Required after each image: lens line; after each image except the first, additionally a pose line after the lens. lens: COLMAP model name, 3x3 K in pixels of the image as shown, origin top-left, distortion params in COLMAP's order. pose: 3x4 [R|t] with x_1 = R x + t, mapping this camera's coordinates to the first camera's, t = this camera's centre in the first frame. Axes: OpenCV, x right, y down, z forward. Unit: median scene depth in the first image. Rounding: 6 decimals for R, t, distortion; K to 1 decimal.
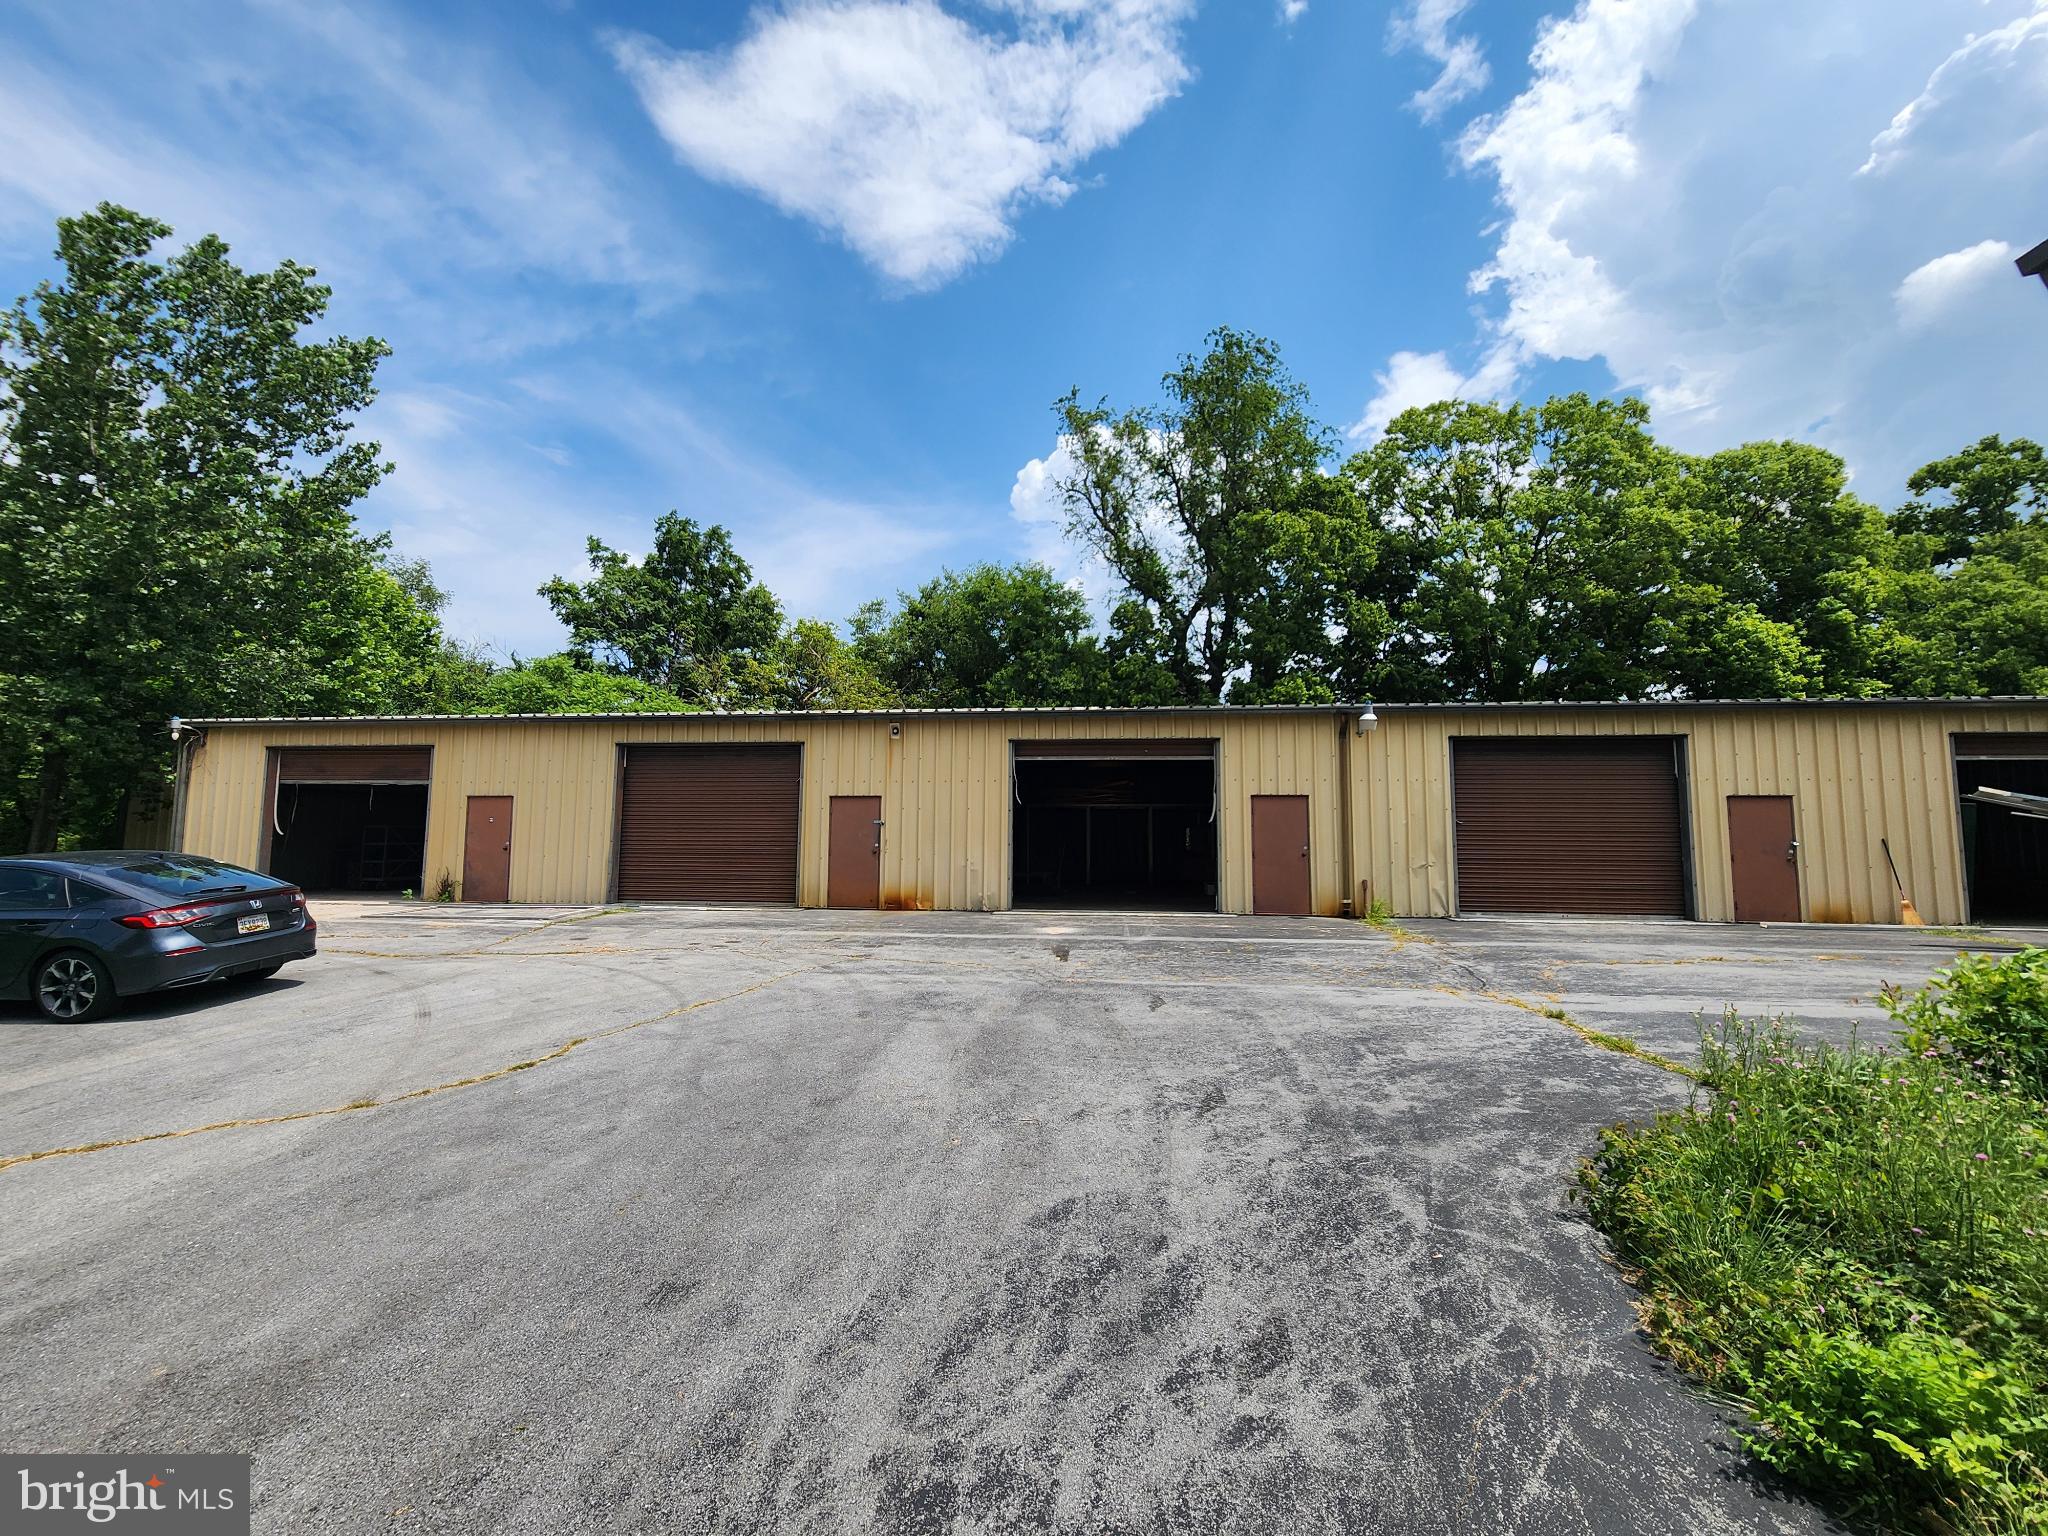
lens RADIAL K [[831.6, 0, 1032.9], [0, 831.6, 763.6], [0, 0, 1]] dist [-0.006331, 0.000773]
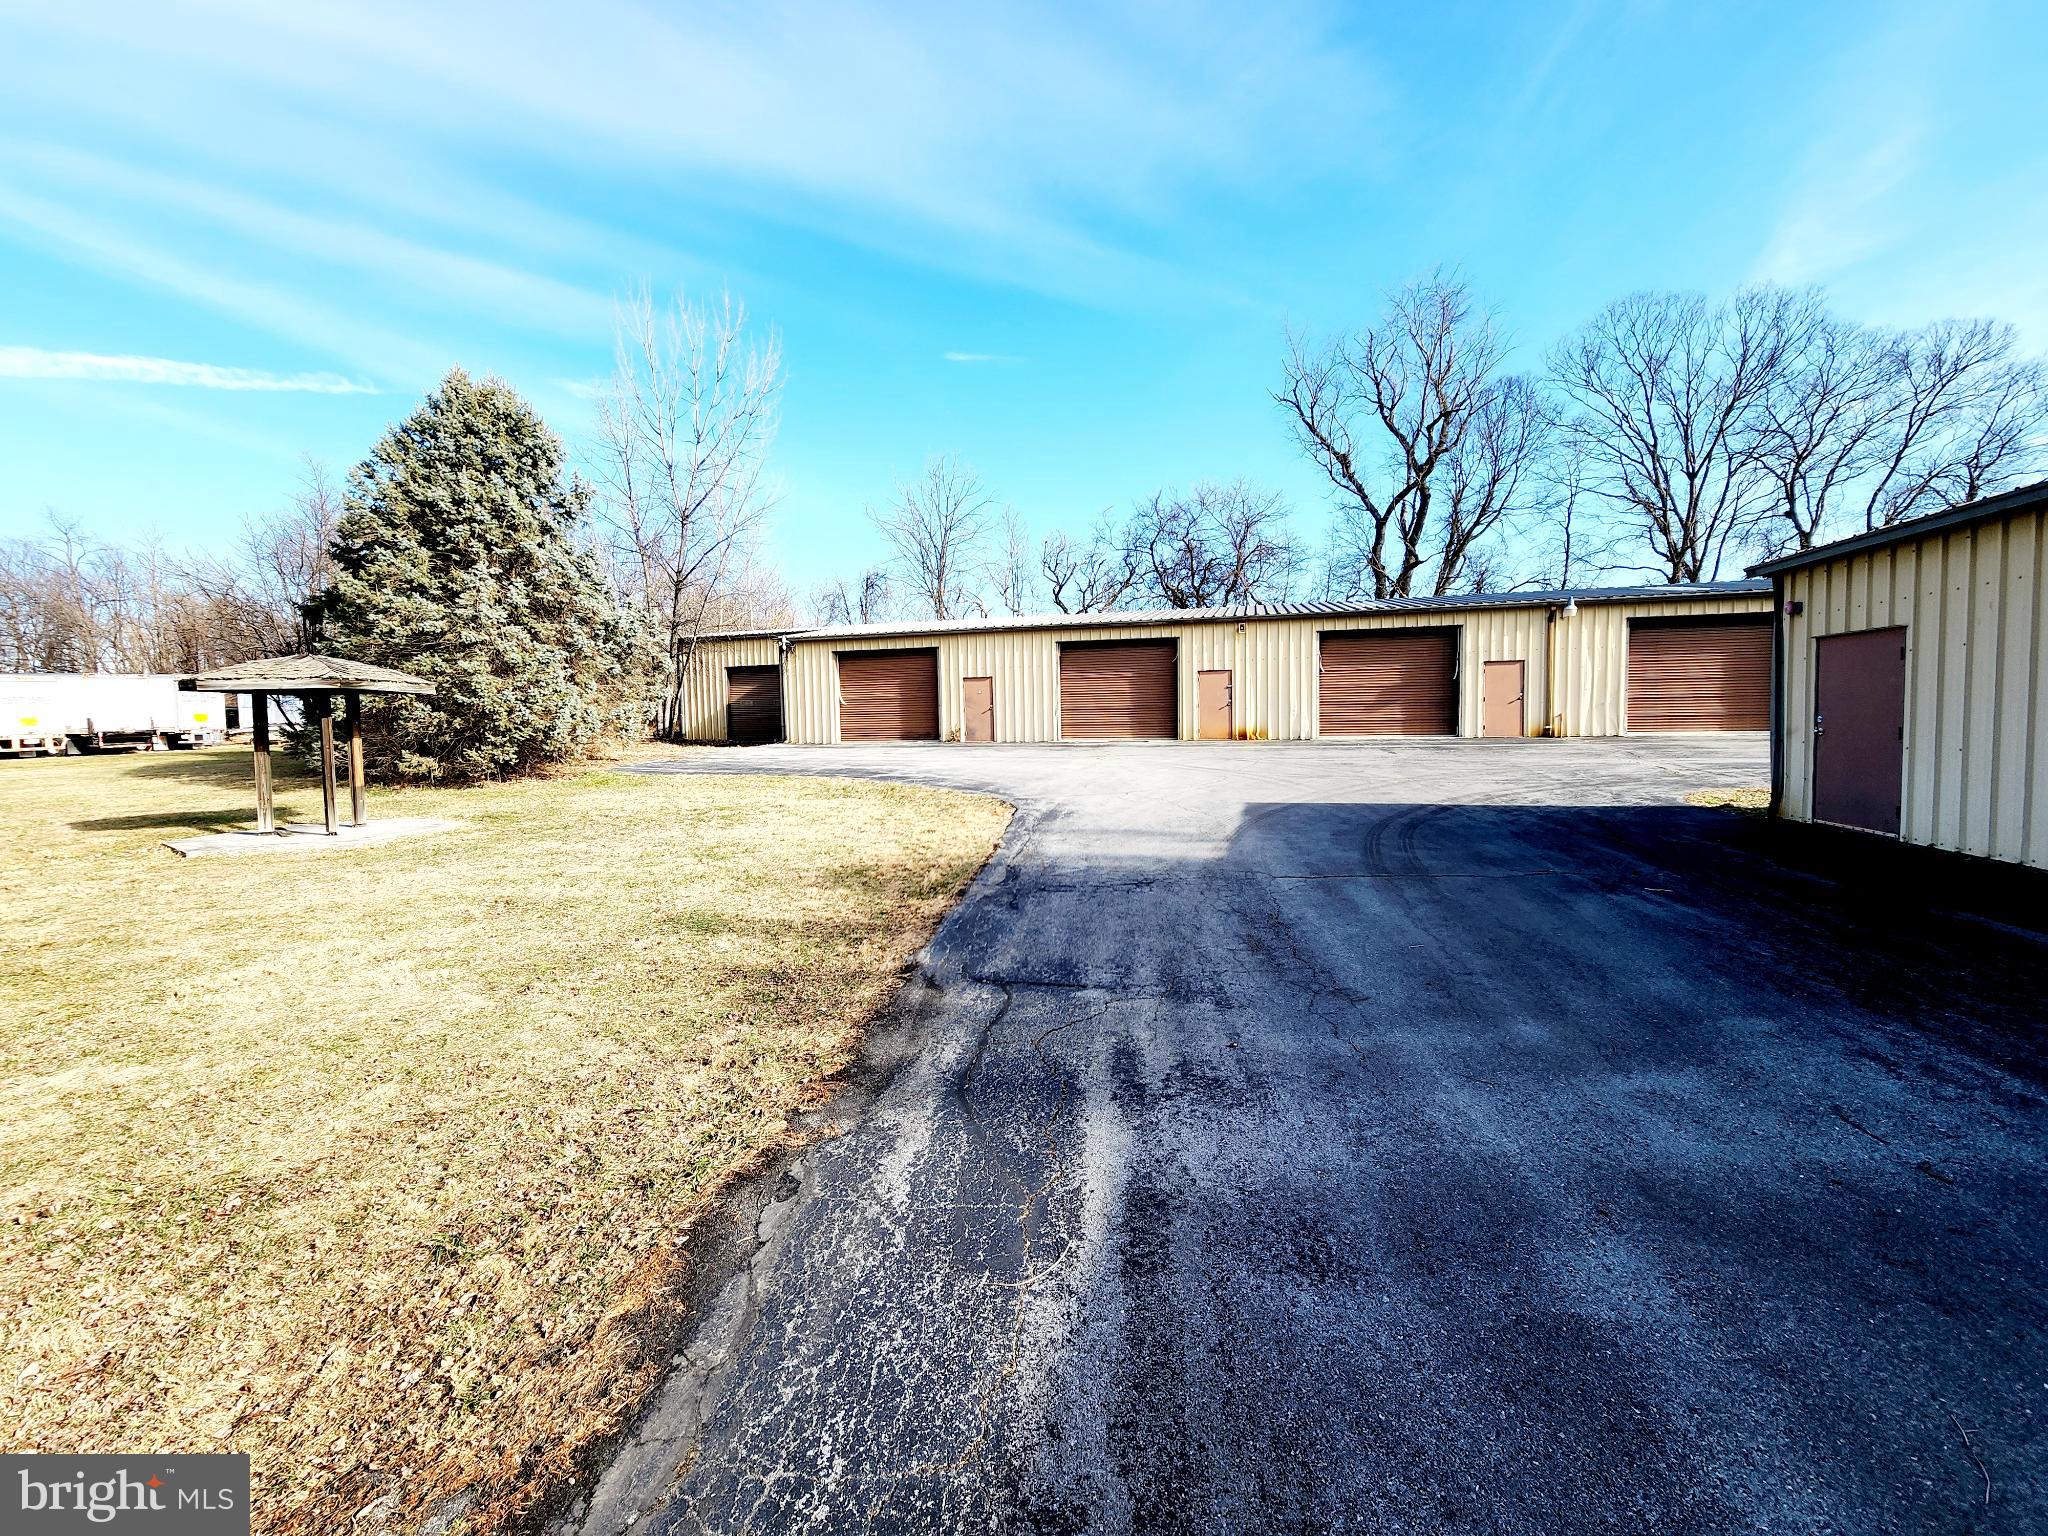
lens RADIAL K [[831.6, 0, 1039.5], [0, 831.6, 771.0], [0, 0, 1]] dist [-0.006331, 0.000773]
pose [[0.989257, -0.019223, -0.144917, -0.304717], [0.041473, 0.987492, 0.152119, -0.025494], [0.140180, -0.156495, 0.977680, -0.596516]]
